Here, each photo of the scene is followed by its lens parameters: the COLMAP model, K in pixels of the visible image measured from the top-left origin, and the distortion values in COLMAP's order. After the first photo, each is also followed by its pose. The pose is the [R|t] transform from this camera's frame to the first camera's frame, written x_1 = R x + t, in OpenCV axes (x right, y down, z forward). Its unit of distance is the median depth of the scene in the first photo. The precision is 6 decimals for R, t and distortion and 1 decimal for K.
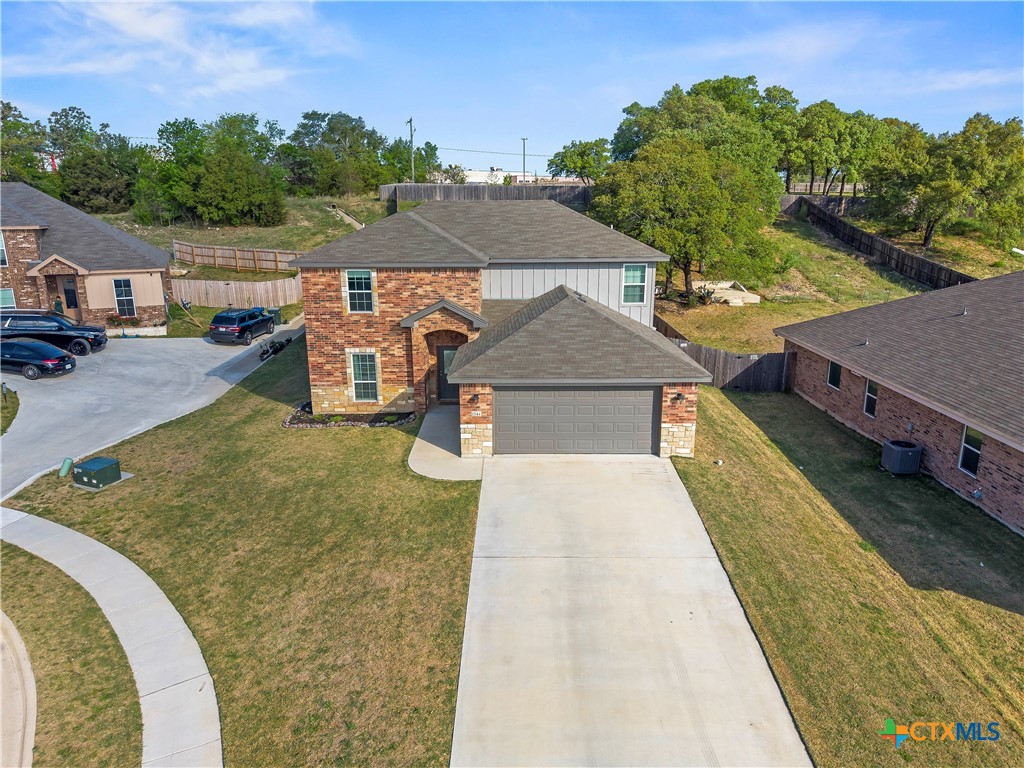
lens RADIAL K [[689.2, 0, 512.0], [0, 689.2, 384.0], [0, 0, 1]] dist [-0.000179, -0.000408]
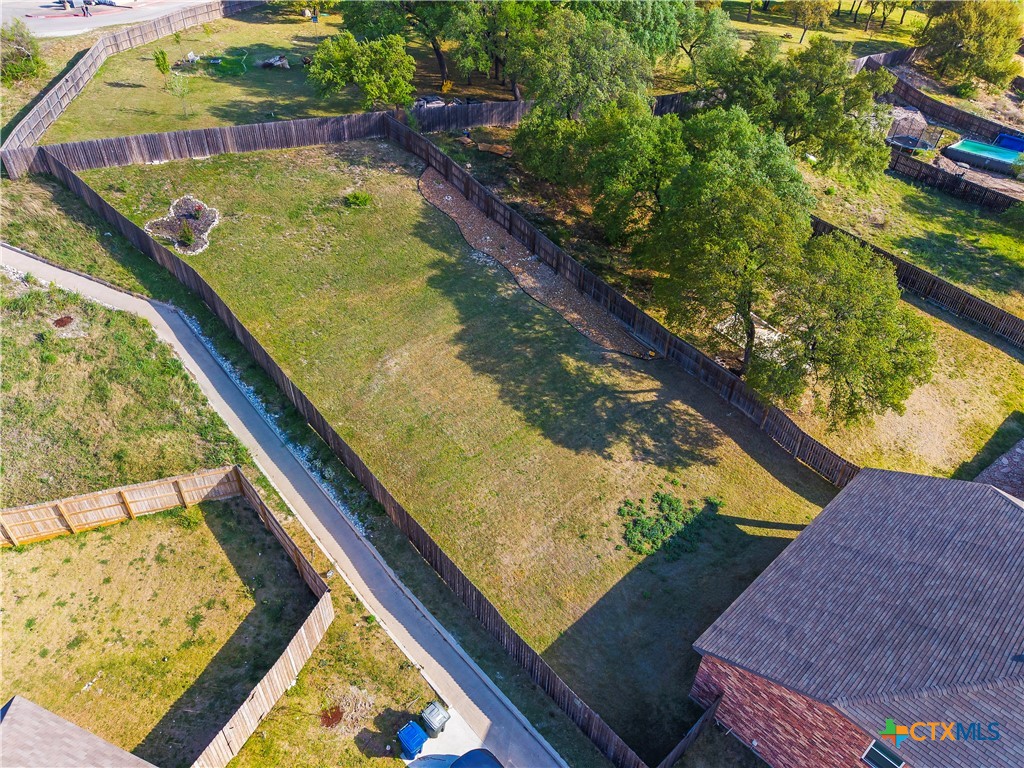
lens RADIAL K [[687.6, 0, 512.0], [0, 687.6, 384.0], [0, 0, 1]] dist [0.032530, -0.035319]
pose [[0.726507, -0.390673, 0.565298, -0.735637], [0.133871, 0.887365, 0.441204, -0.831626], [-0.673993, -0.244861, 0.696977, 0.917967]]
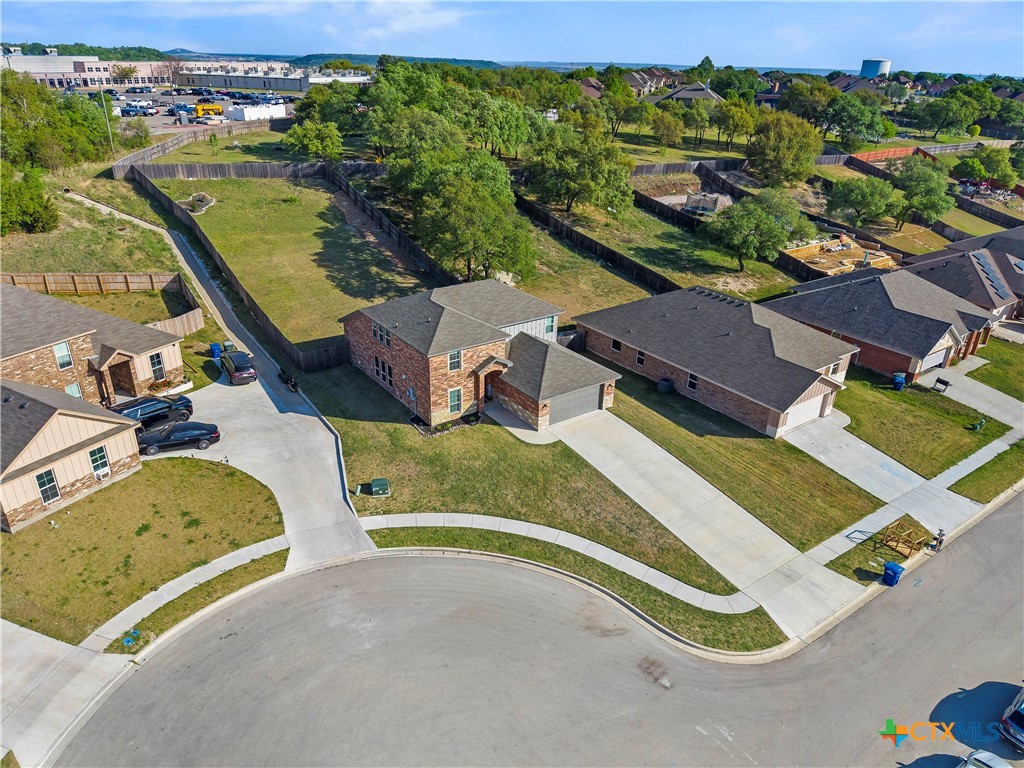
lens RADIAL K [[687.6, 0, 512.0], [0, 687.6, 384.0], [0, 0, 1]] dist [0.032530, -0.035319]
pose [[0.808677, -0.226609, 0.542853, -0.916423], [0.112739, 0.965420, 0.235061, -0.402465], [-0.577348, -0.128888, 0.806261, -0.524260]]
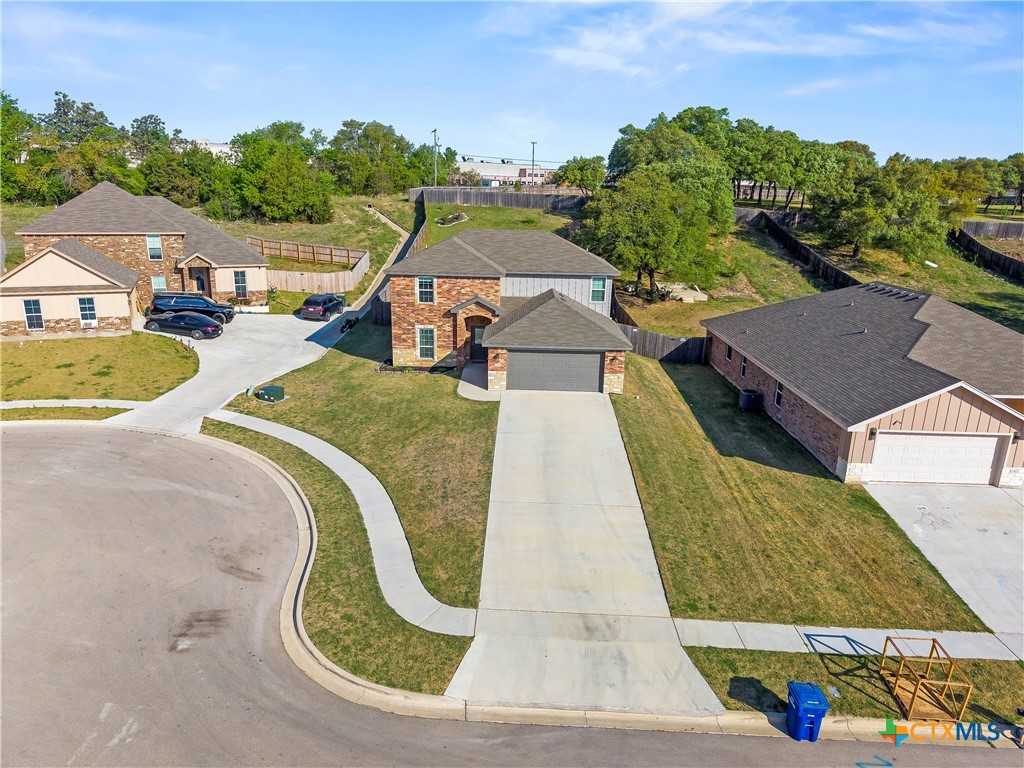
lens RADIAL K [[687.6, 0, 512.0], [0, 687.6, 384.0], [0, 0, 1]] dist [0.032530, -0.035319]
pose [[0.999542, 0.030012, -0.003892, -0.004982], [-0.029918, 0.999303, 0.022308, 0.034835], [0.004559, -0.022181, 0.999744, -0.490415]]
